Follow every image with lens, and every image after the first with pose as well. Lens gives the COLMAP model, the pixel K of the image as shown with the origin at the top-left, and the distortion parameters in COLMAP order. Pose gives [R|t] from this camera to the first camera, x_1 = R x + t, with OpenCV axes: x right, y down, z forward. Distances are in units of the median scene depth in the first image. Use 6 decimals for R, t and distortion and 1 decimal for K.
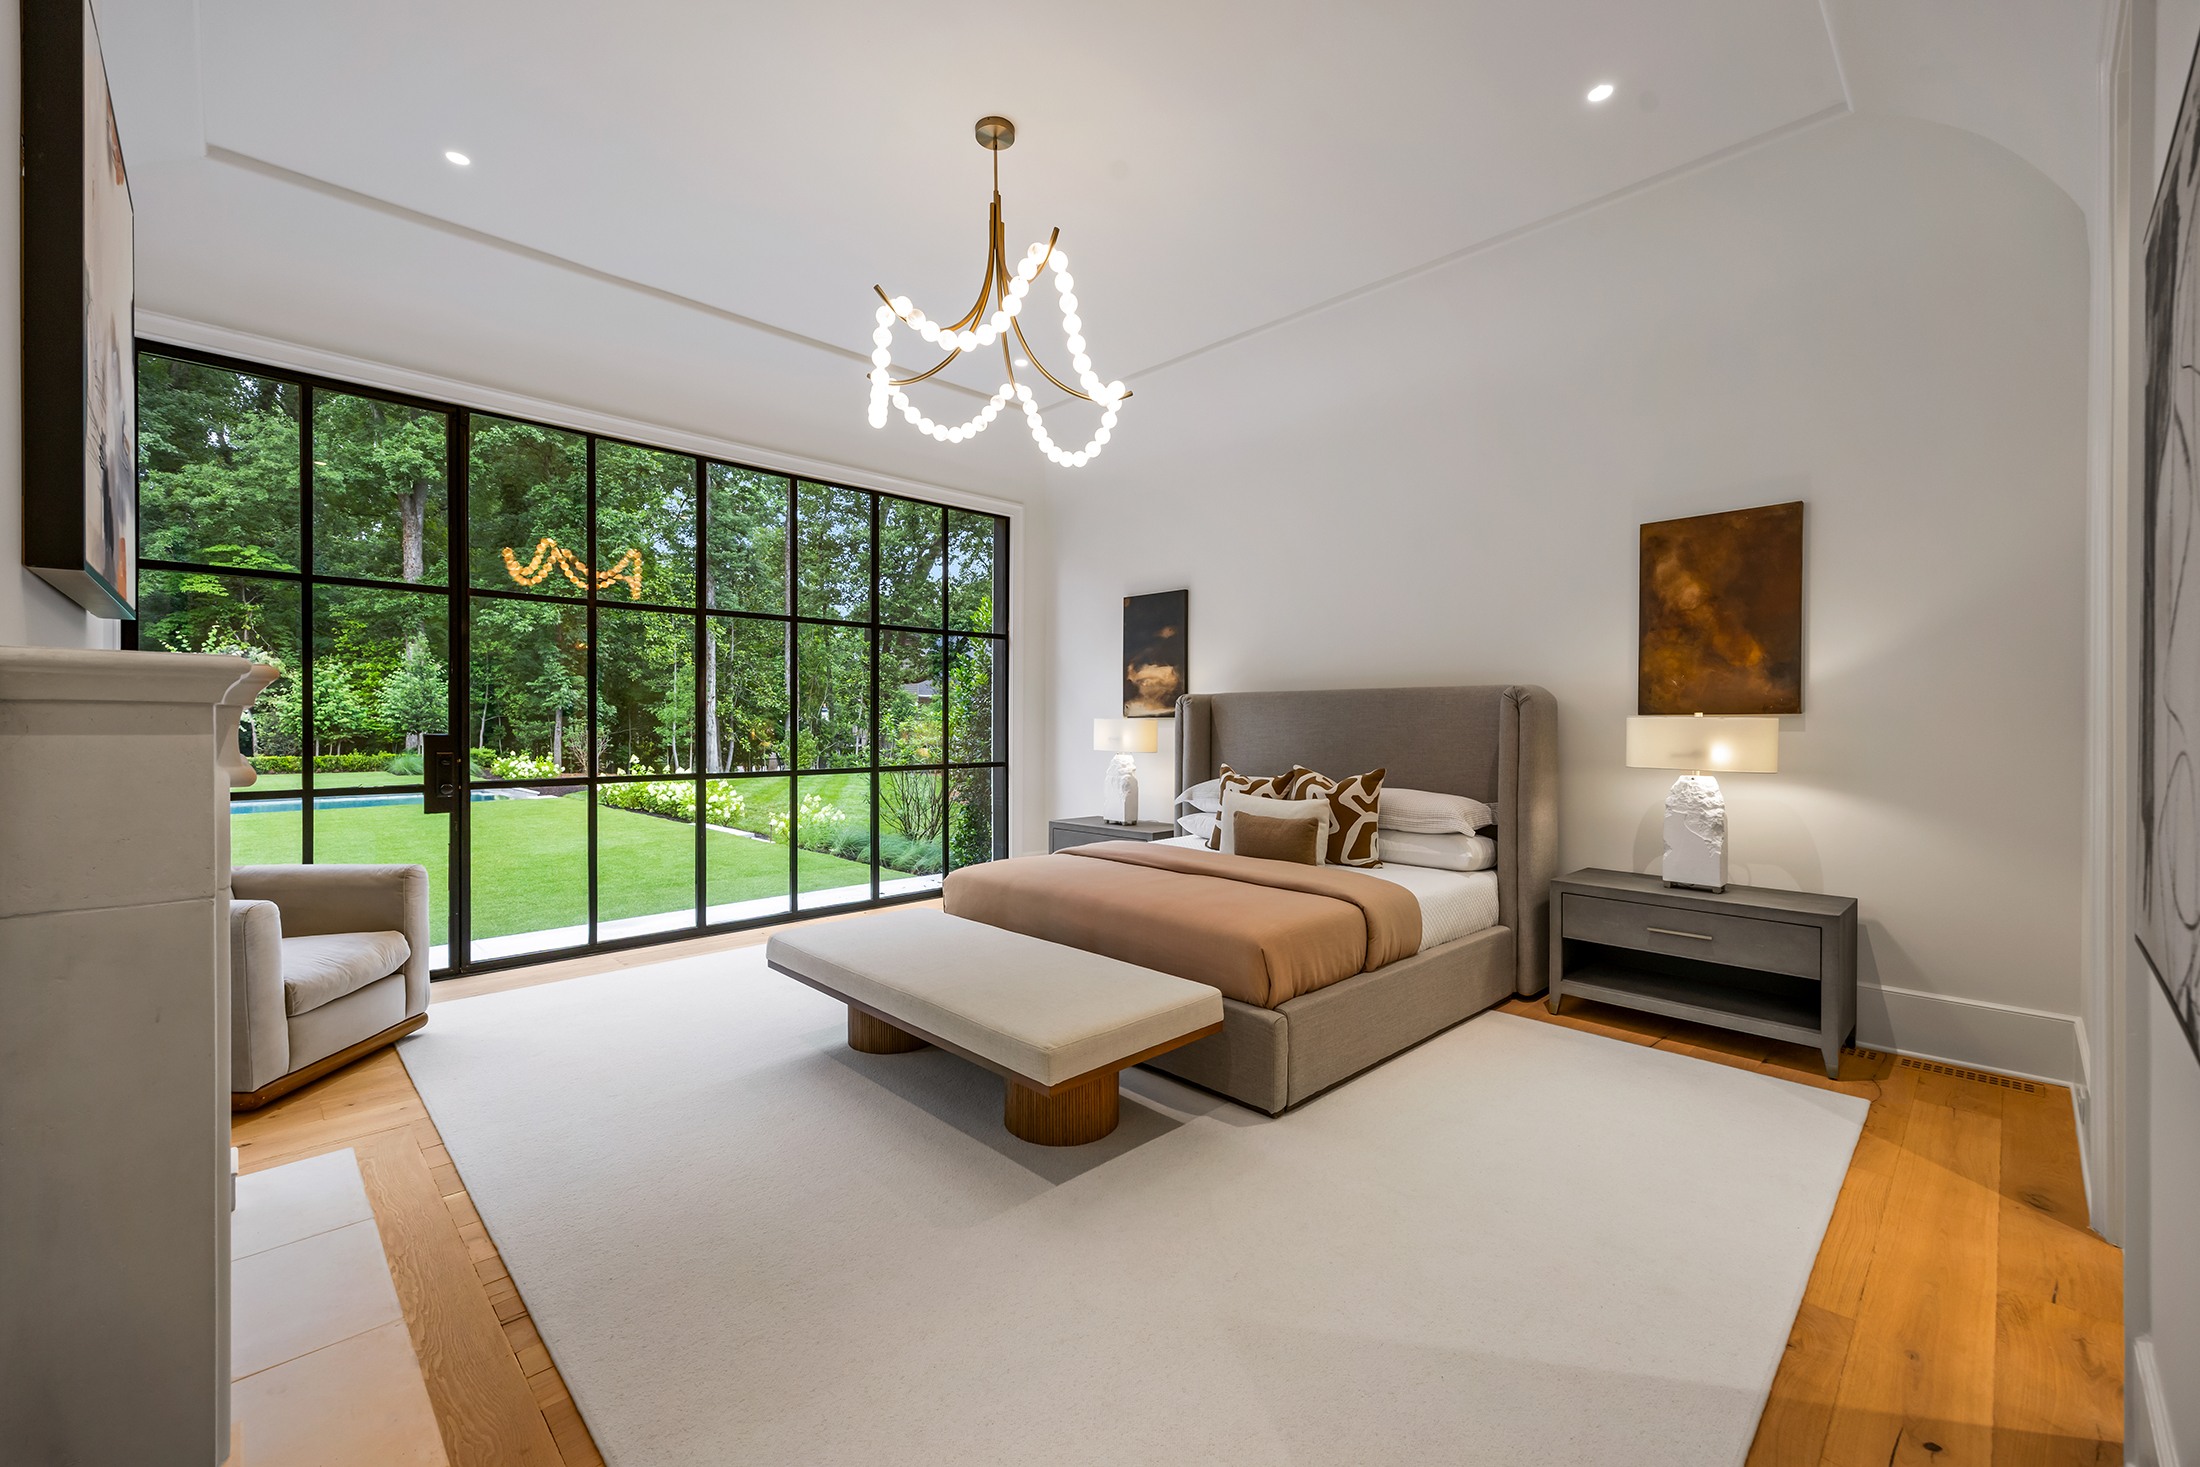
lens RADIAL K [[887.1, 0, 1103.8], [0, 887.1, 728.2], [0, 0, 1]] dist [0.009317, 0.000102]
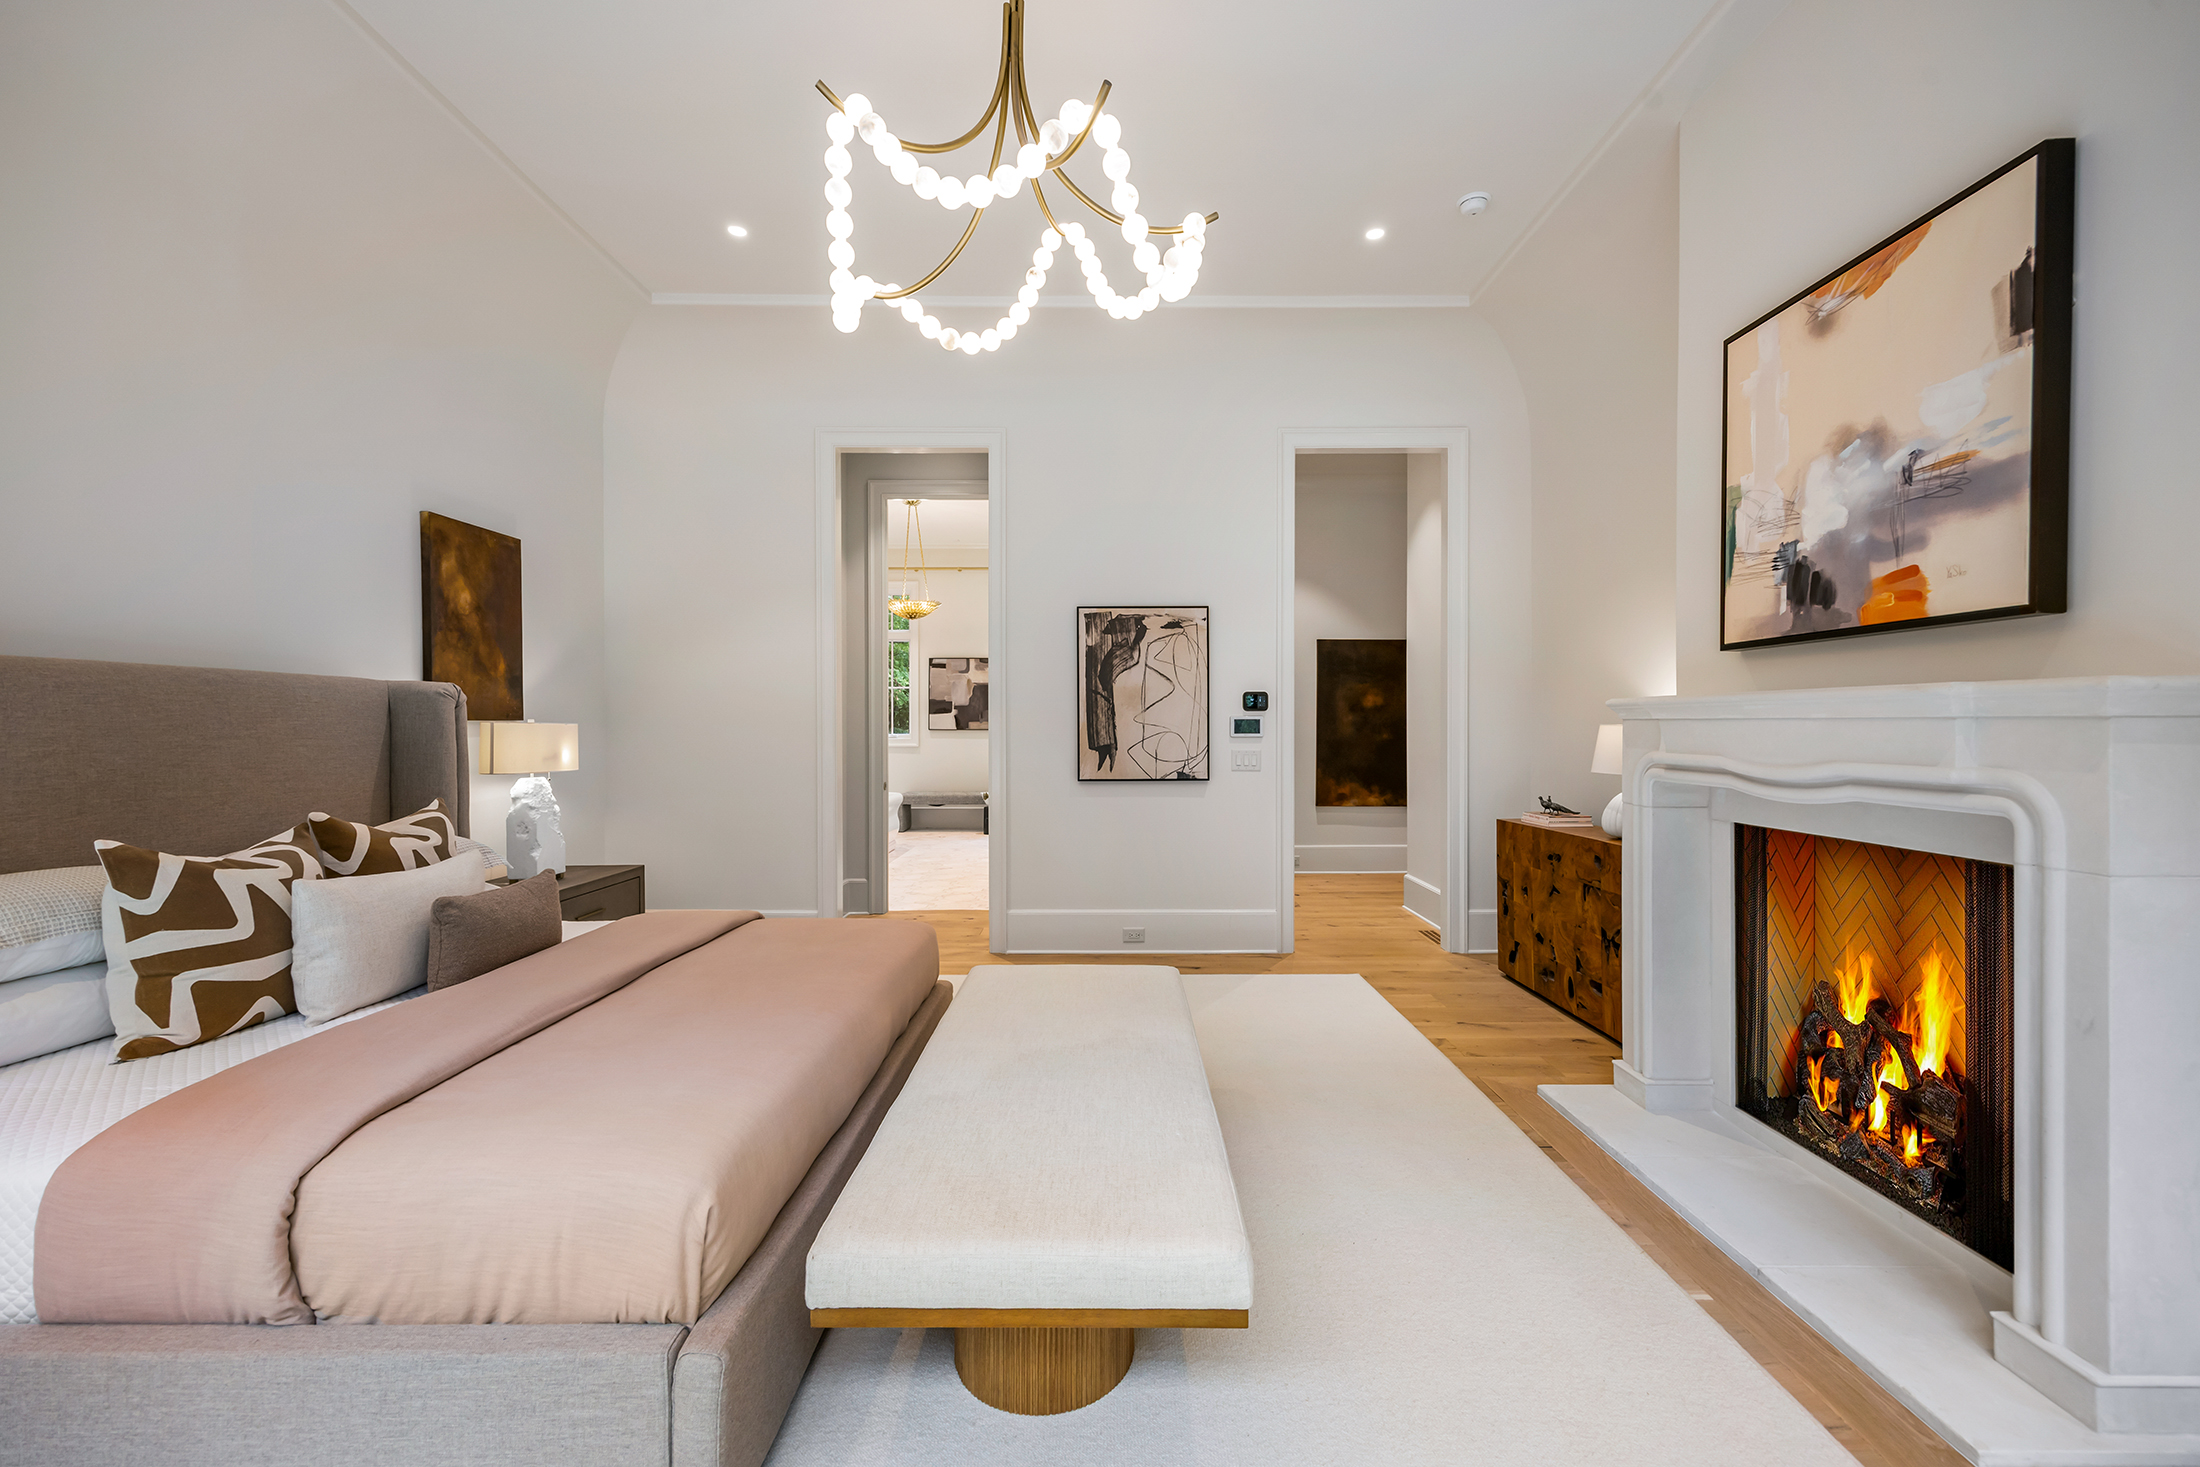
lens RADIAL K [[899.6, 0, 1114.0], [0, 899.6, 735.5], [0, 0, 1]] dist [0.007107, -0.000085]
pose [[-0.720908, -0.008573, 0.692978, -0.527551], [0.005698, 0.999816, 0.018296, -0.011705], [-0.693008, 0.017139, -0.720727, 1.144262]]
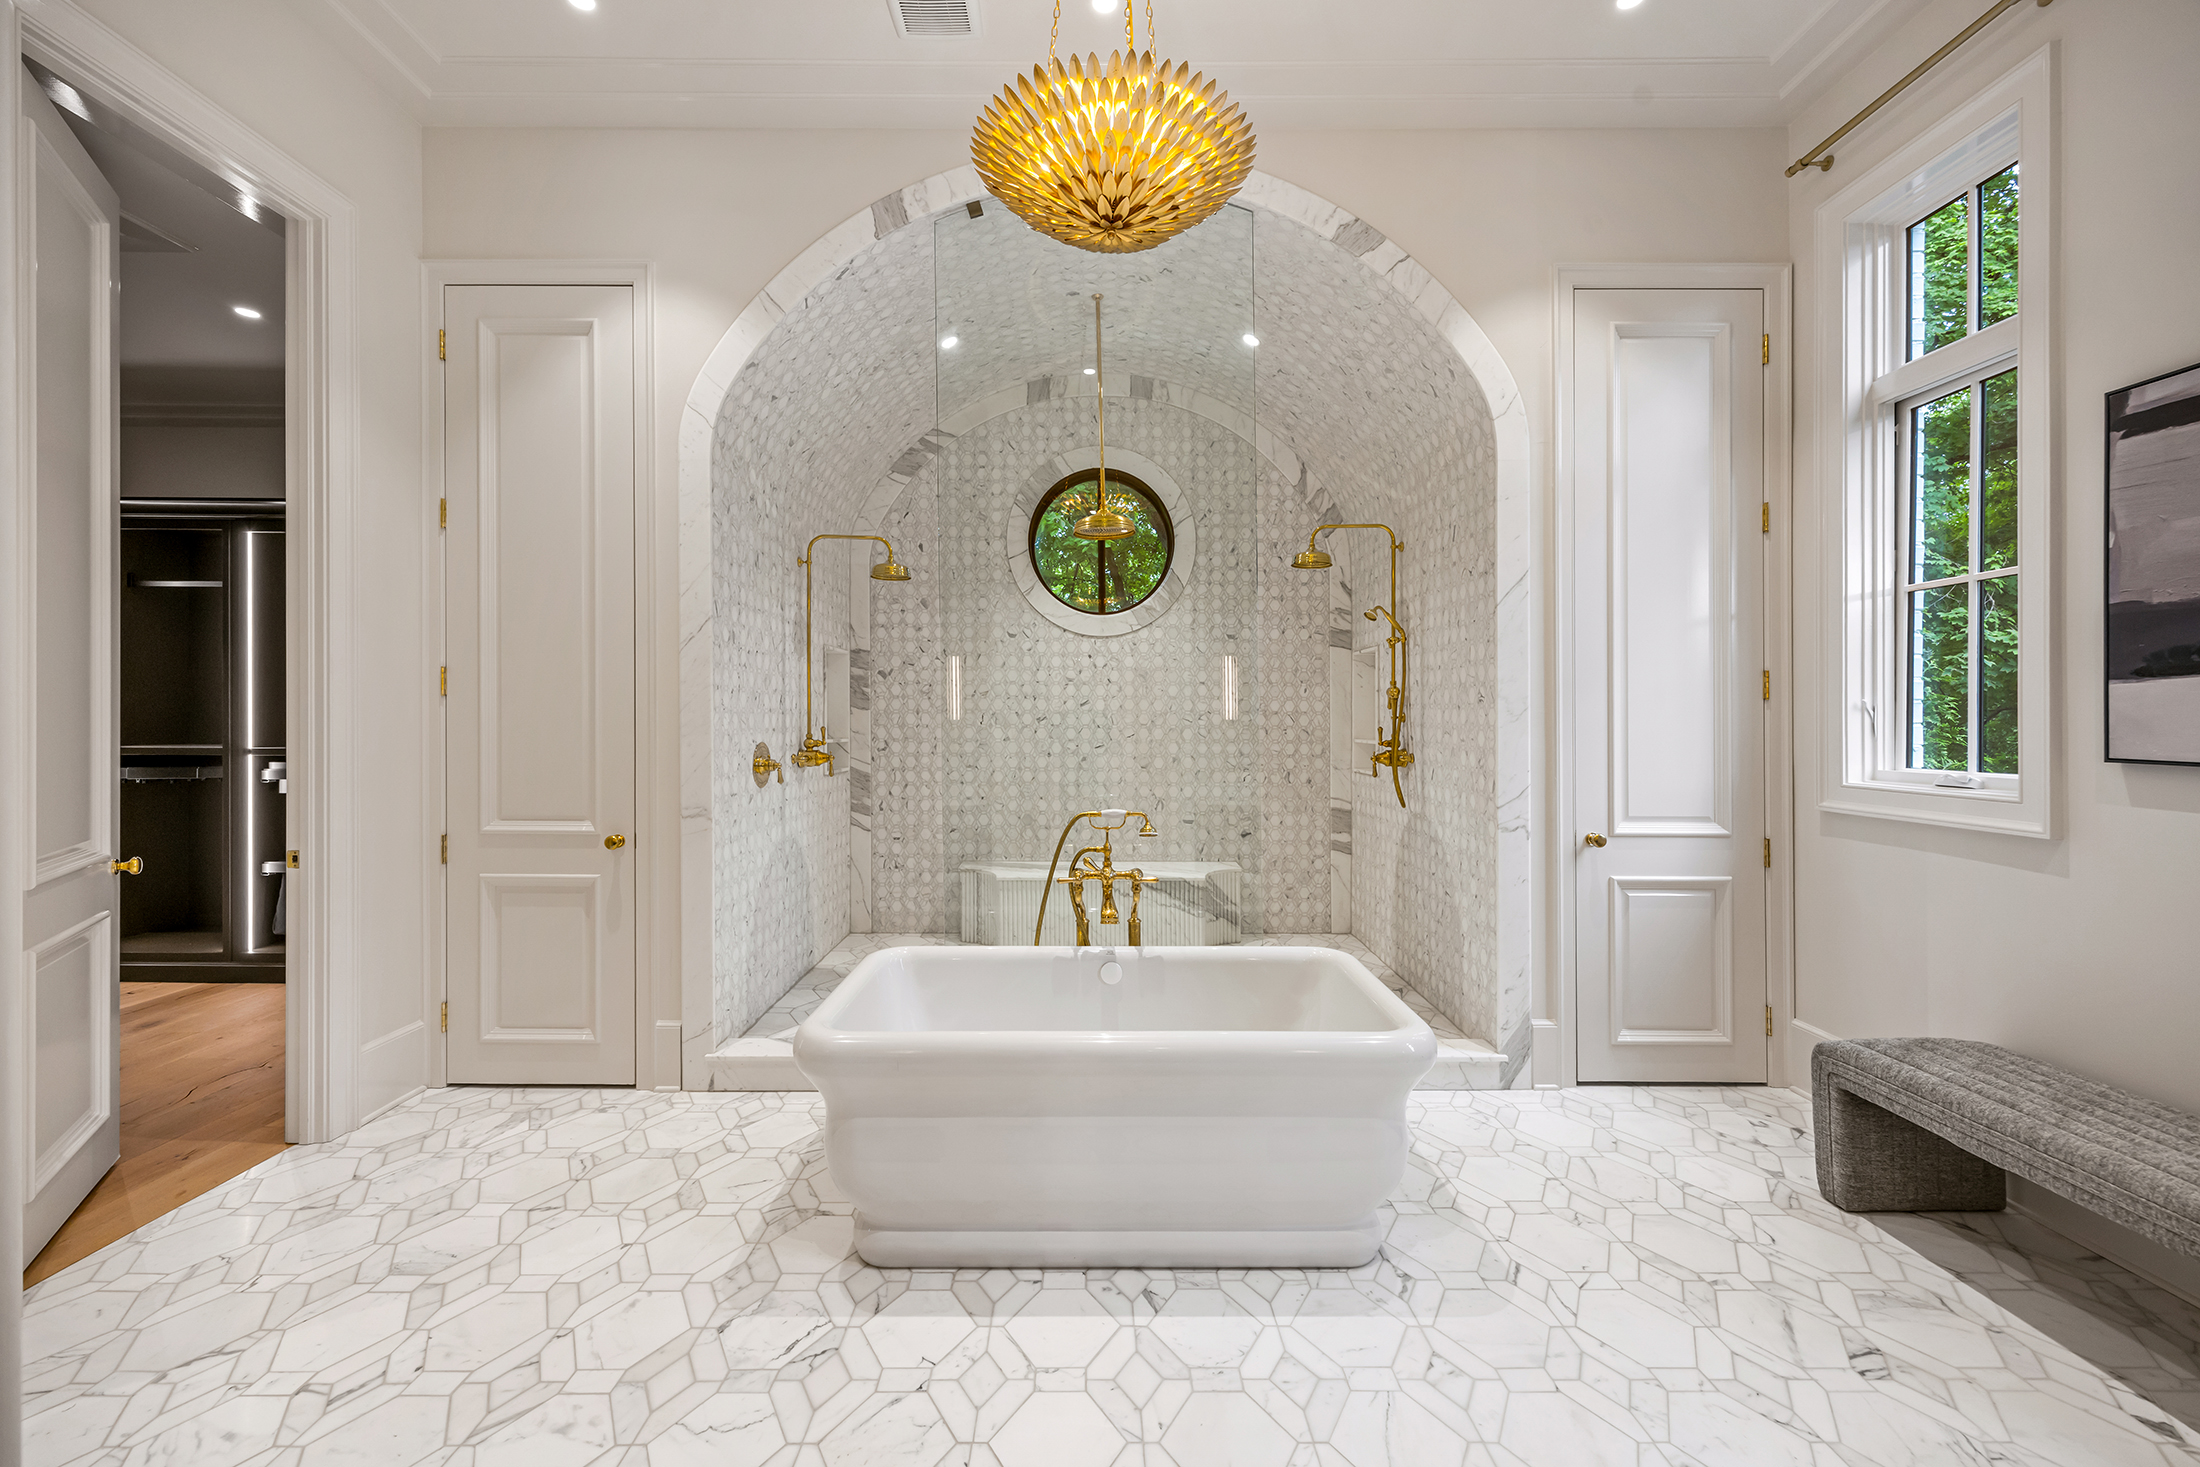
lens RADIAL K [[875.6, 0, 1093.4], [0, 875.6, 724.9], [0, 0, 1]] dist [0.001913, 0.000065]
pose [[0.693977, -0.000505, 0.719997, 0.940401], [0.002240, 0.999996, -0.001458, -0.004839], [-0.719993, 0.002625, 0.693976, -0.325767]]
